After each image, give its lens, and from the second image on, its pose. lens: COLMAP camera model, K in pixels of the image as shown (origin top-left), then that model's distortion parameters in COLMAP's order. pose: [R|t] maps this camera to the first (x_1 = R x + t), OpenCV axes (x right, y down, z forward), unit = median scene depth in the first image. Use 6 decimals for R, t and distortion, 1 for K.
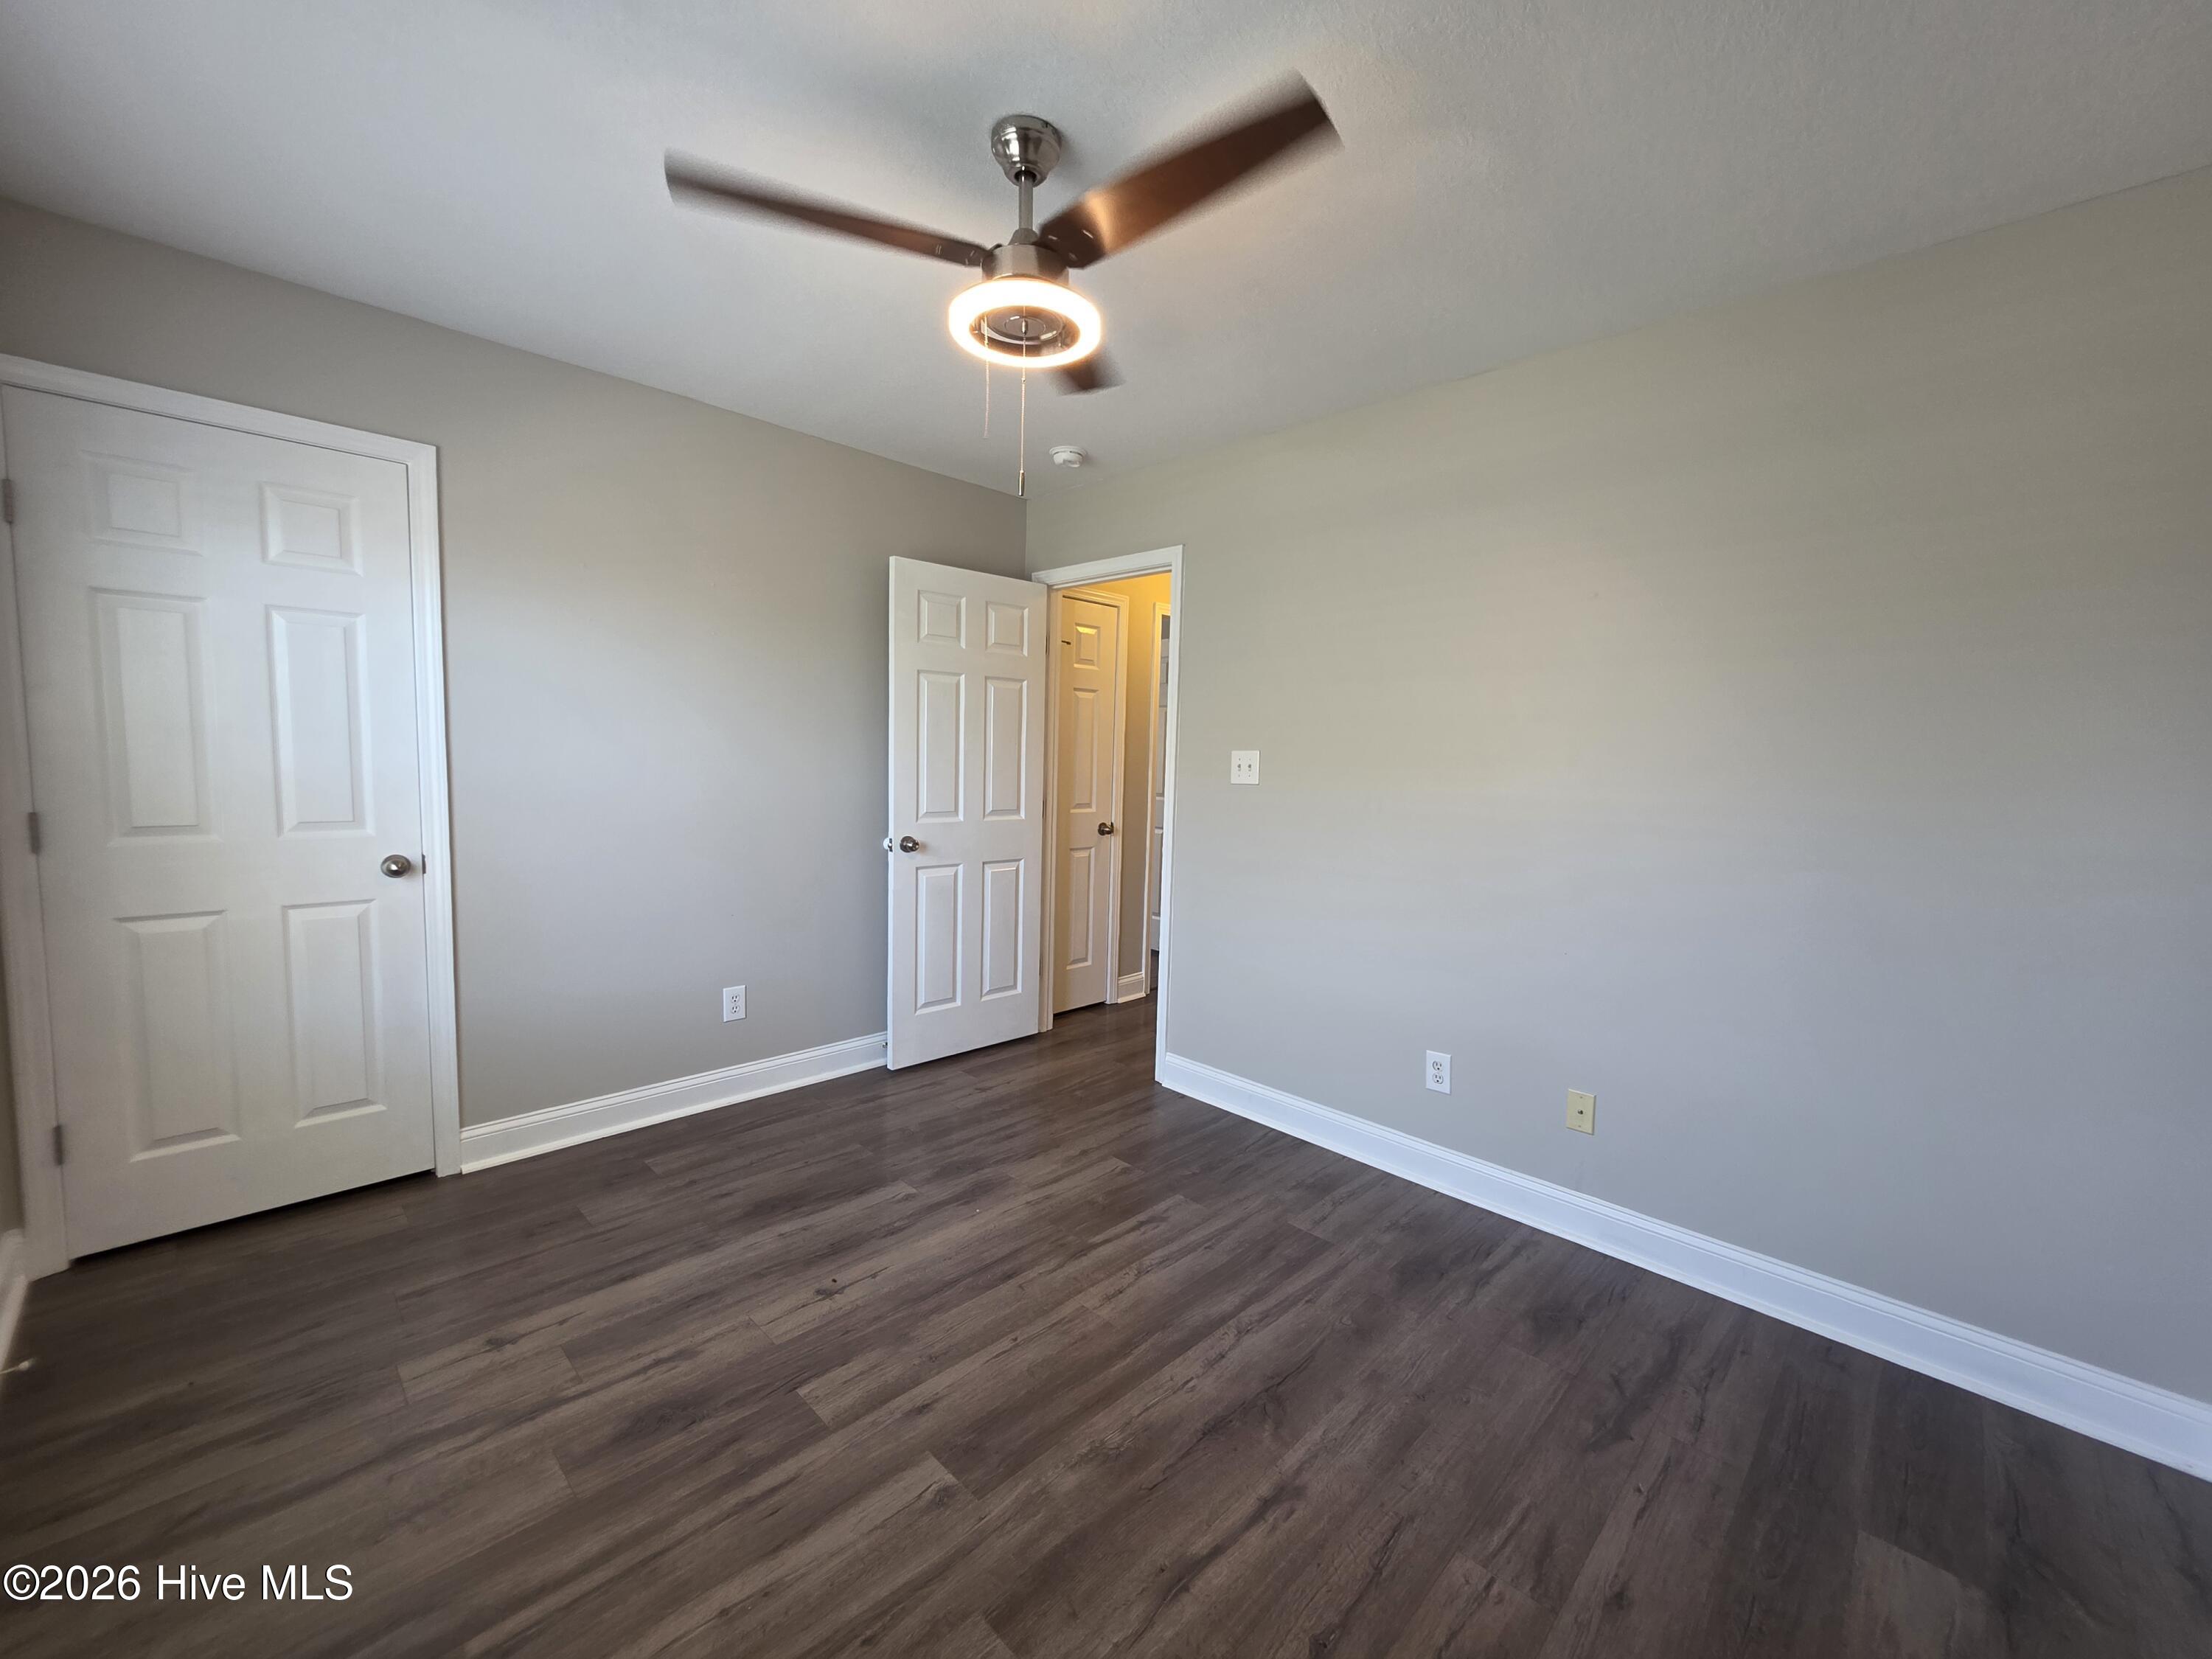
lens RADIAL K [[888.5, 0, 1108.5], [0, 888.5, 832.6], [0, 0, 1]] dist [-0.000714, -0.000060]
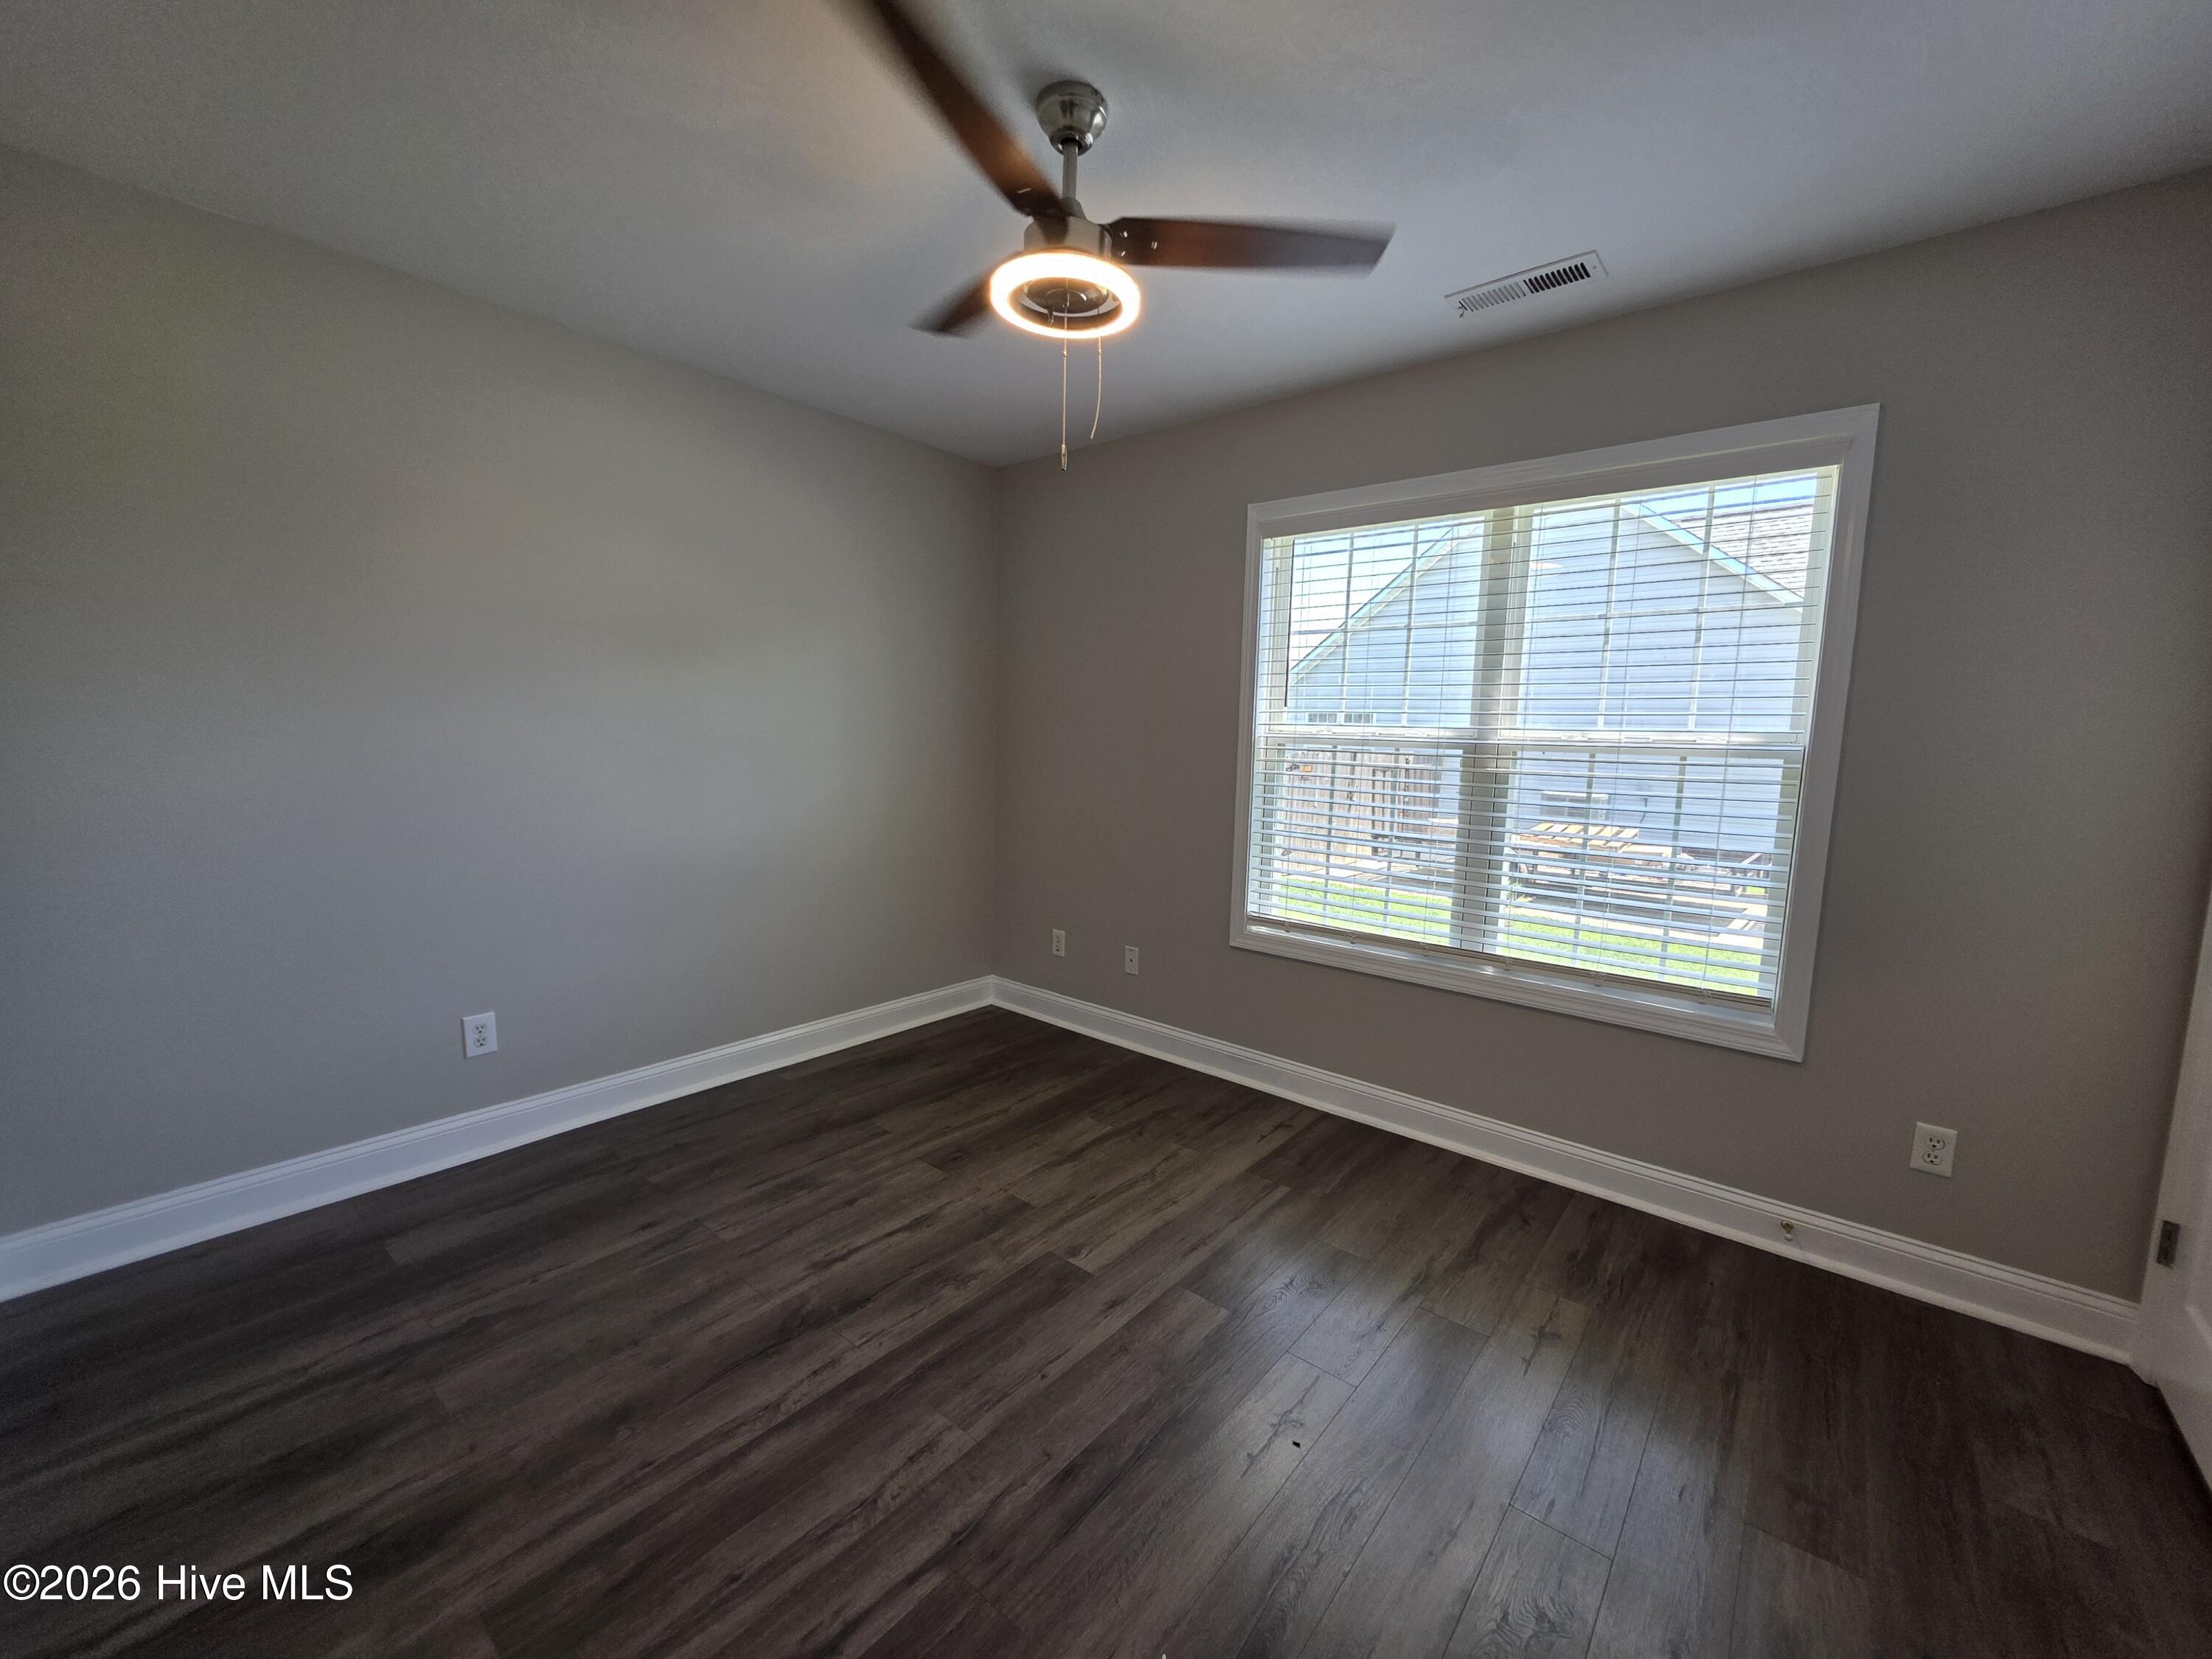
lens RADIAL K [[888.5, 0, 1108.5], [0, 888.5, 832.6], [0, 0, 1]] dist [-0.000714, -0.000060]
pose [[-0.995069, -0.044630, -0.088574, -0.071031], [-0.061537, 0.978177, 0.198453, -0.167322], [0.077784, 0.202925, -0.976100, 1.902130]]
